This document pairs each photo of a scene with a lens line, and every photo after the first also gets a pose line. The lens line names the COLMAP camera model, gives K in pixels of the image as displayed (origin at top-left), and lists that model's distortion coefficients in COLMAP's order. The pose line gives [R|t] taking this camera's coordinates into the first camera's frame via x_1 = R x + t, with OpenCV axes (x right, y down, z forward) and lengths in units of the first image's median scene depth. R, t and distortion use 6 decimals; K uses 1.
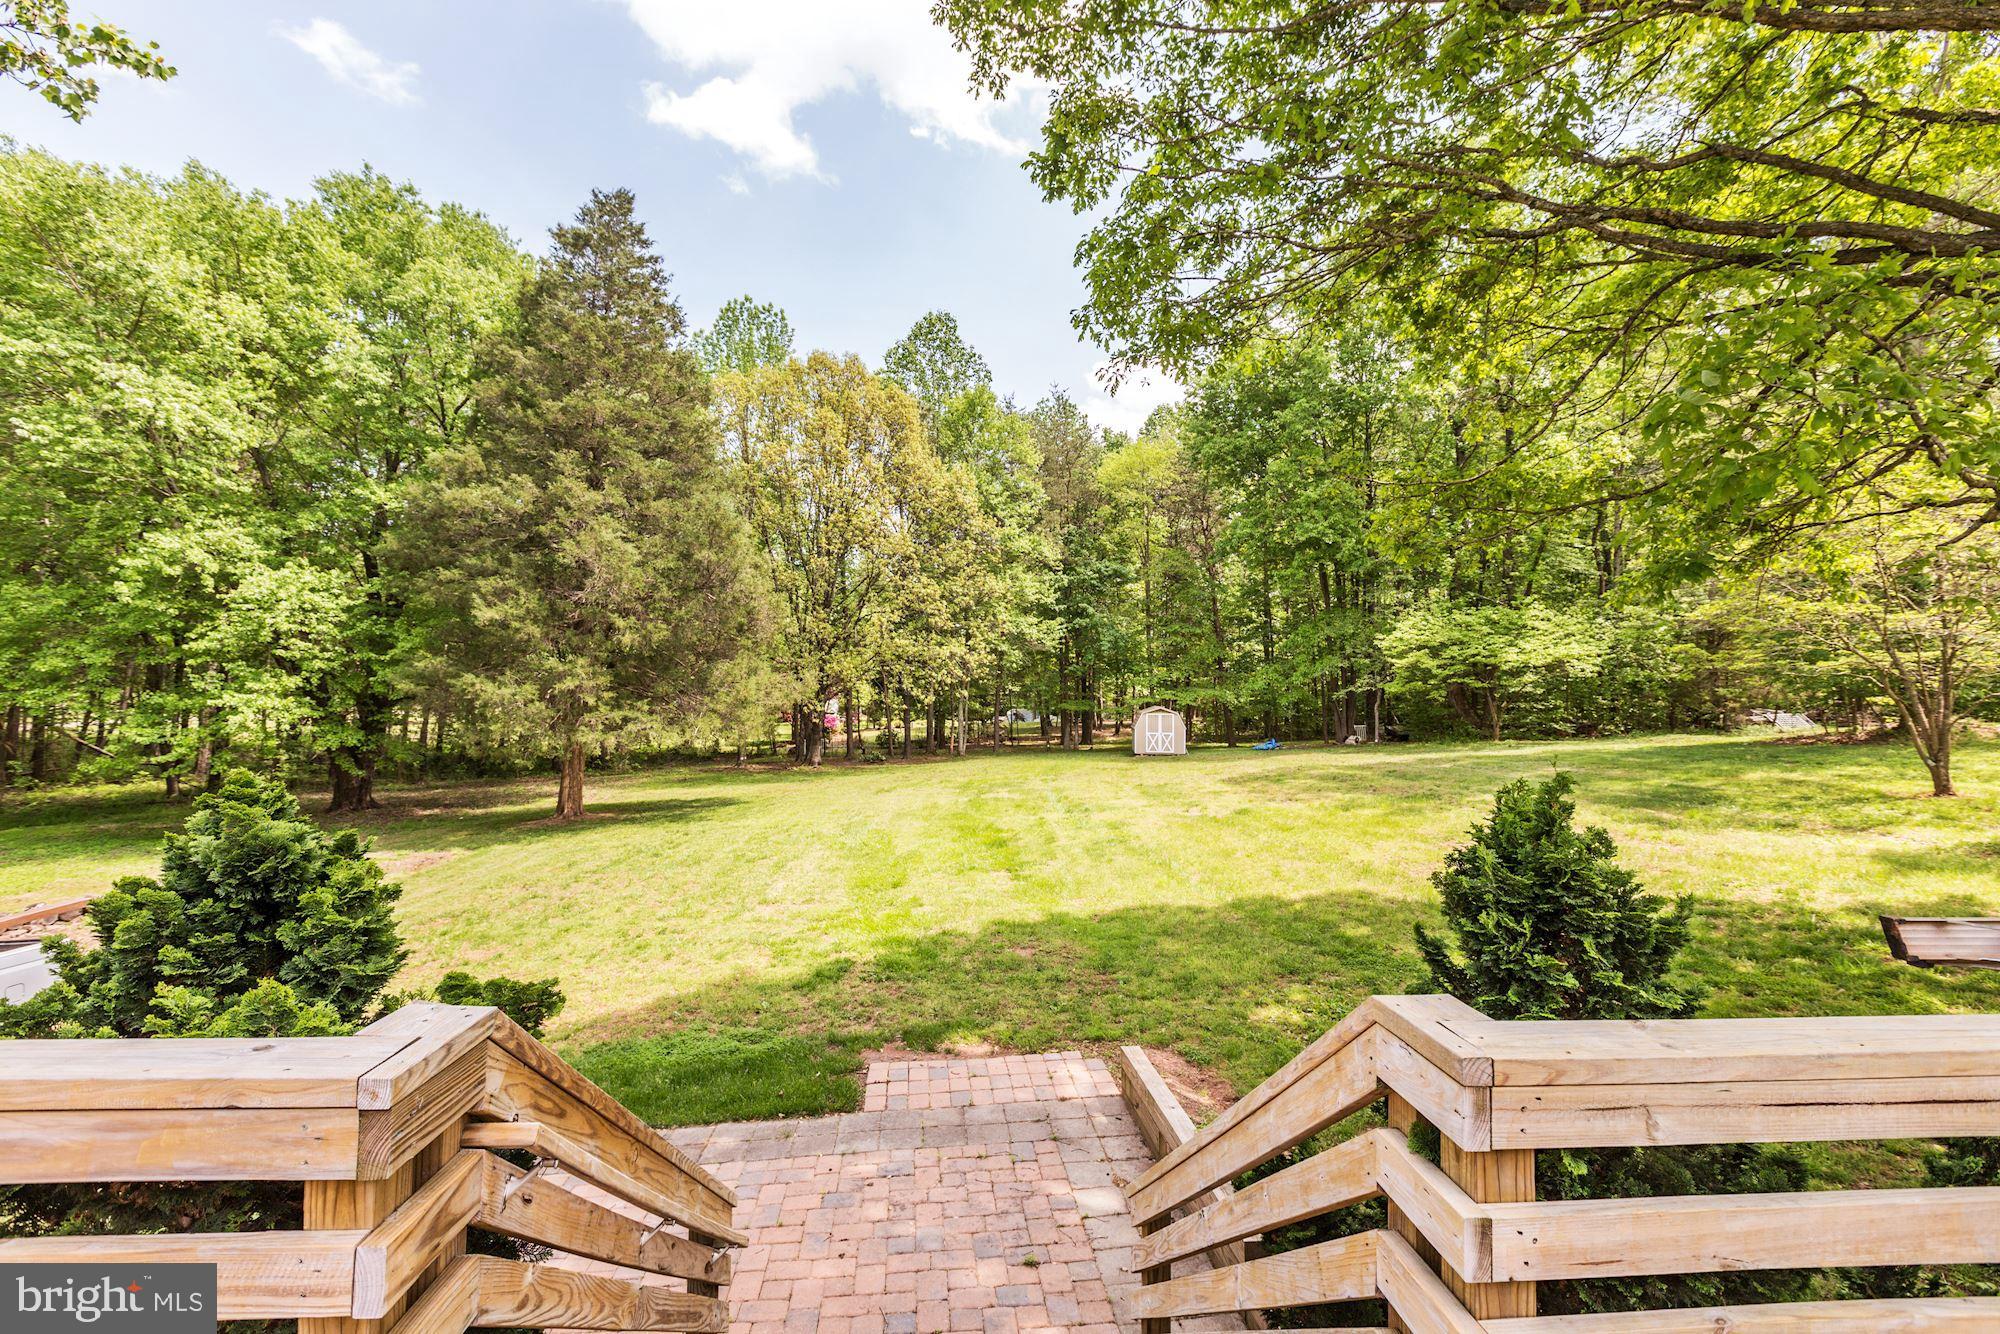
lens RADIAL K [[923.2, 0, 1000.0], [0, 923.2, 667.0], [0, 0, 1]] dist [0.000000, 0.000636]
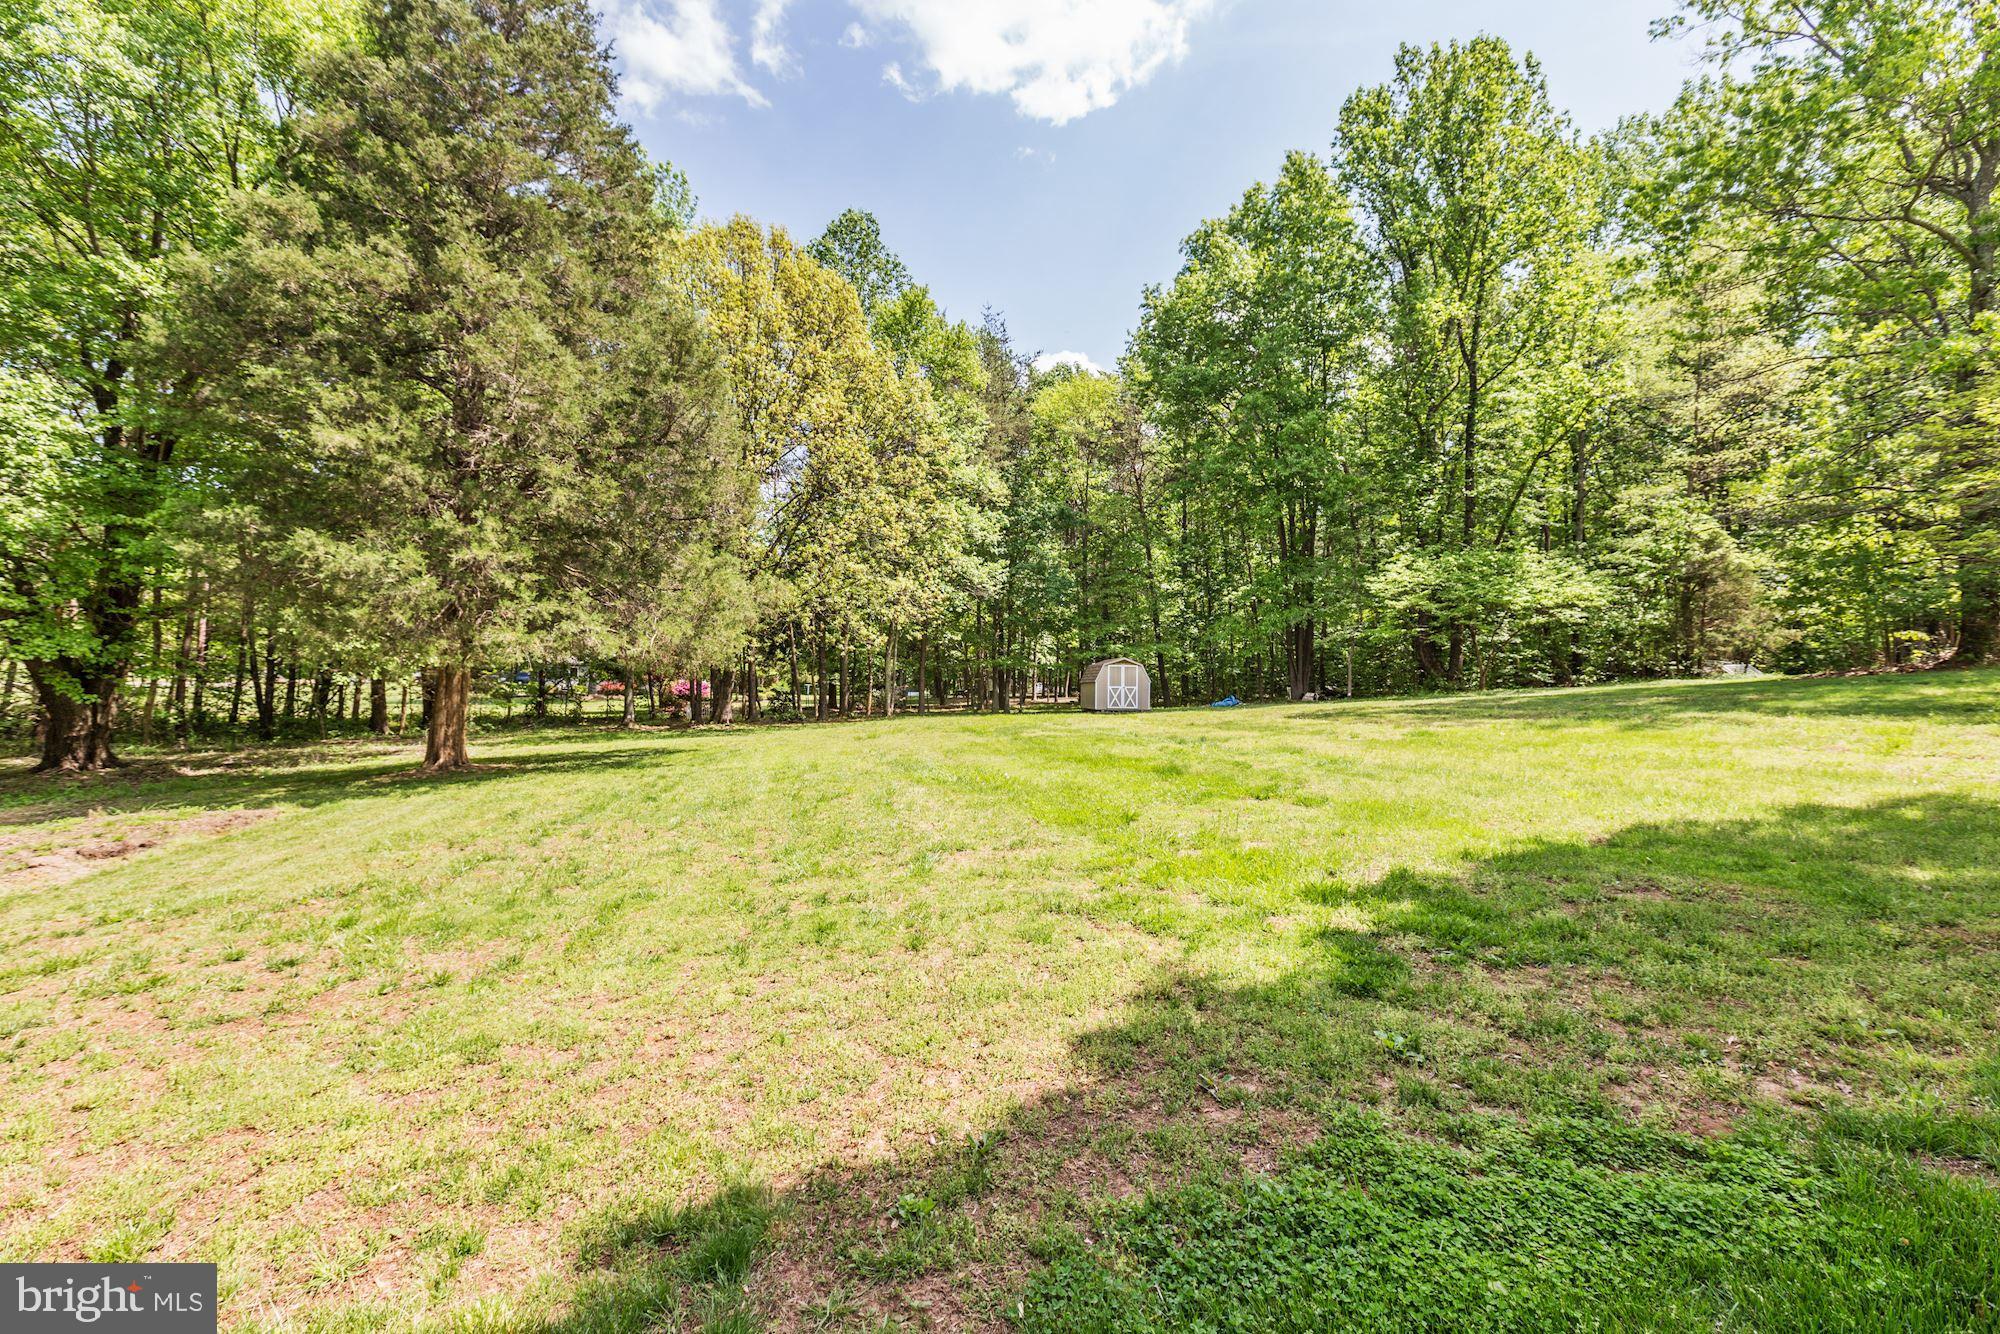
lens RADIAL K [[909.9, 0, 1000.0], [0, 909.9, 667.0], [0, 0, 1]] dist [0.002061, -0.001289]
pose [[0.981301, 0.008406, 0.192296, -0.185820], [-0.010119, 0.999917, 0.007925, 0.074590], [-0.192213, -0.009723, 0.981305, 0.243647]]
